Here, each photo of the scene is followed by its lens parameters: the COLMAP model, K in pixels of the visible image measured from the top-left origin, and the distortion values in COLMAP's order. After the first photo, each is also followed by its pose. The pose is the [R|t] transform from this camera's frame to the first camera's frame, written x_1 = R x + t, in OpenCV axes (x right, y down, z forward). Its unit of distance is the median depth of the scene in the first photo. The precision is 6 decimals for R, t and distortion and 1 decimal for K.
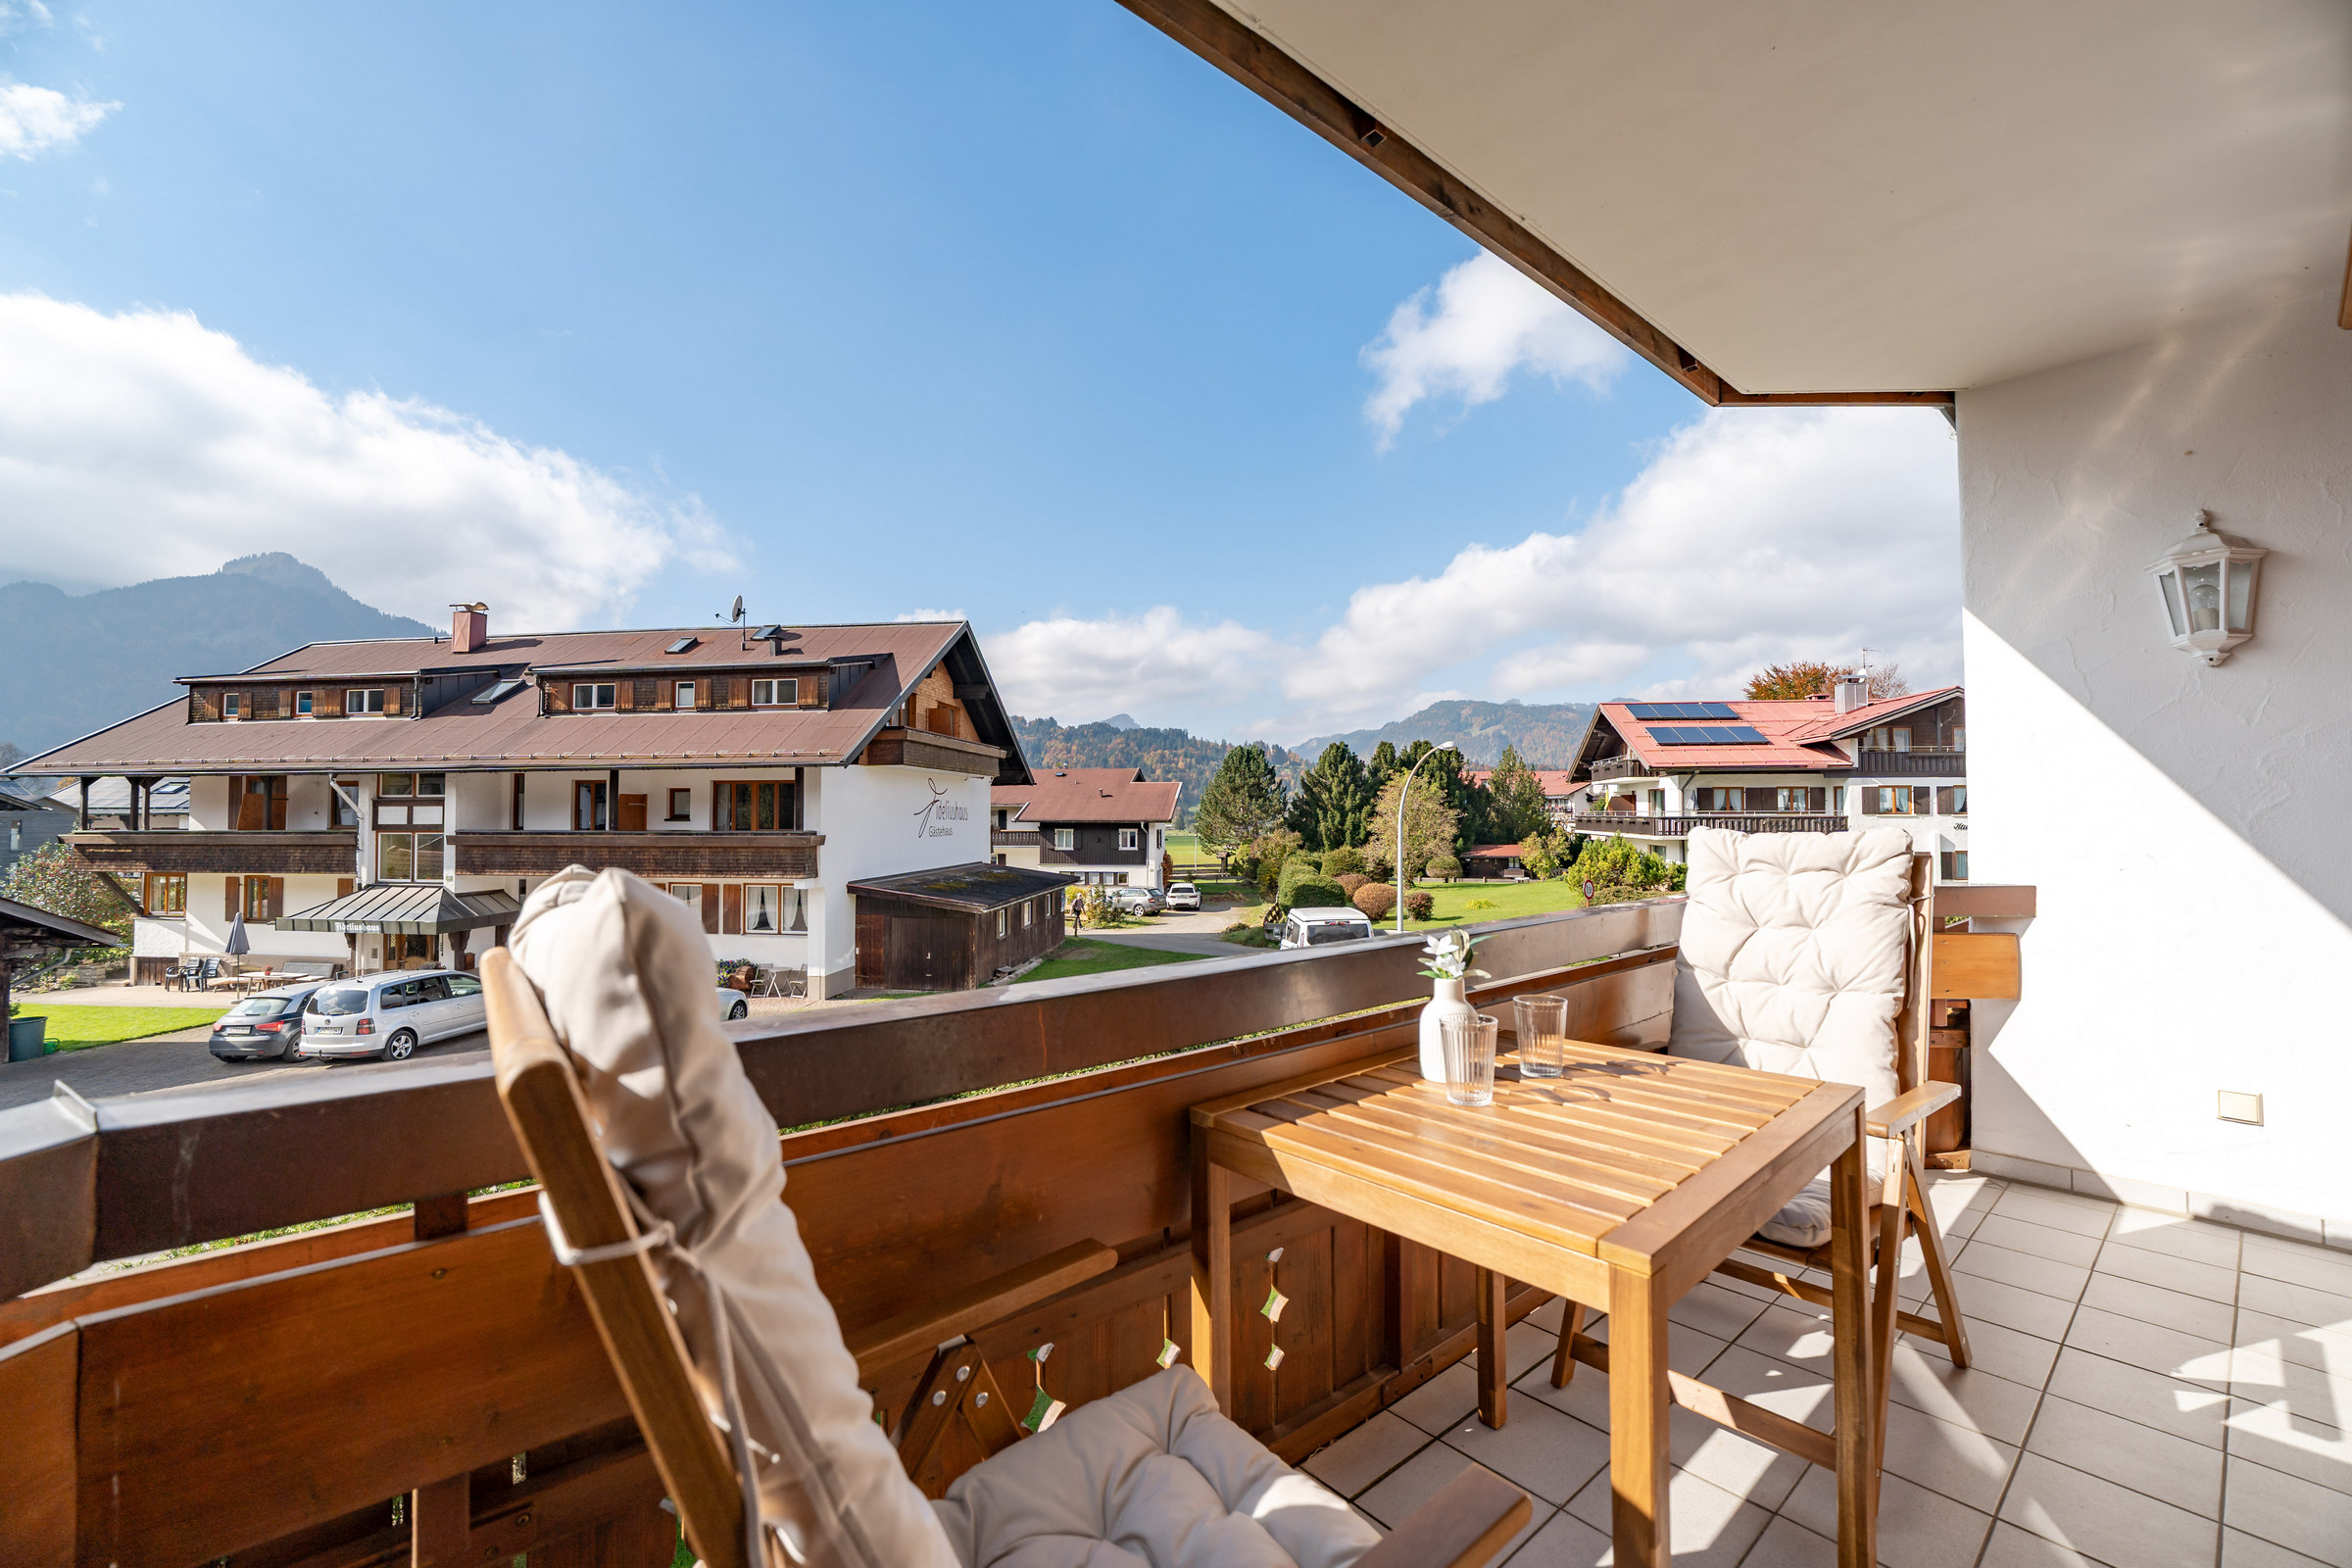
lens RADIAL K [[928.3, 0, 1176.0], [0, 928.3, 784.0], [0, 0, 1]] dist [-0.029396, 0.000135]
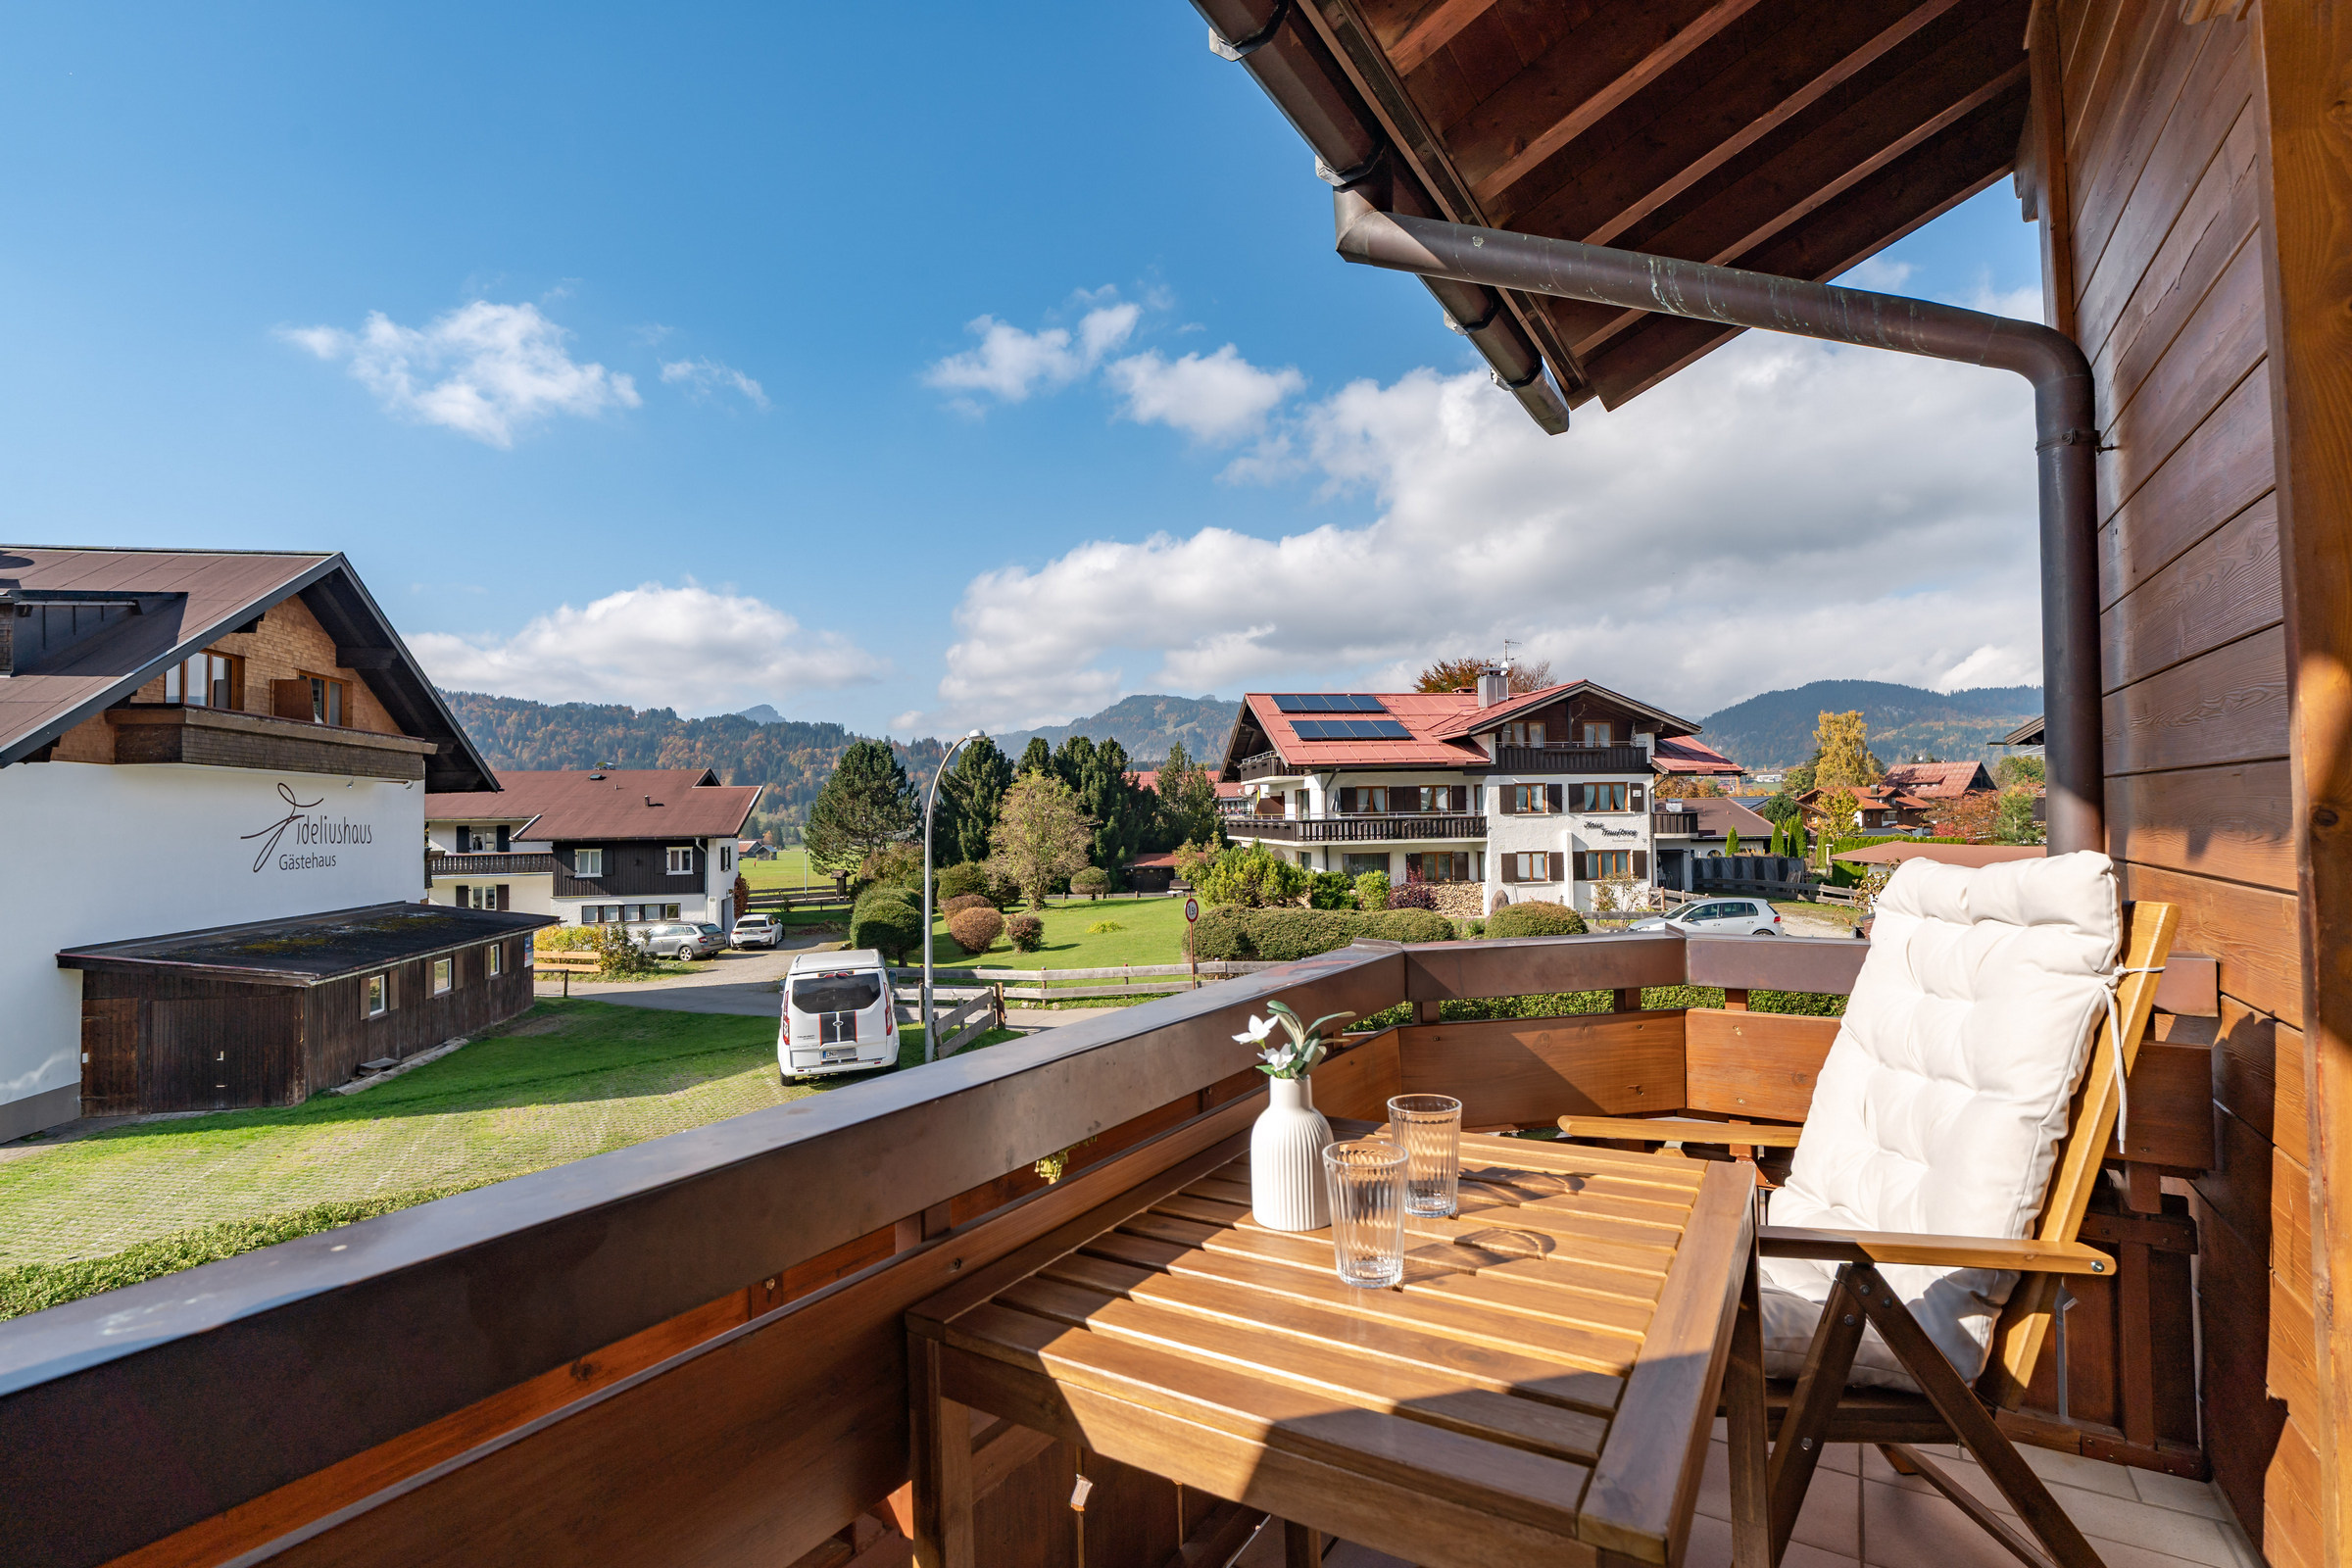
lens RADIAL K [[1000.9, 0, 1176.0], [0, 1000.9, 784.0], [0, 0, 1]] dist [0.000155, 0.000013]
pose [[0.959406, -0.007576, 0.281926, 0.115343], [0.008438, 0.999963, -0.001842, 0.000935], [-0.281902, 0.004146, 0.959434, 0.087100]]
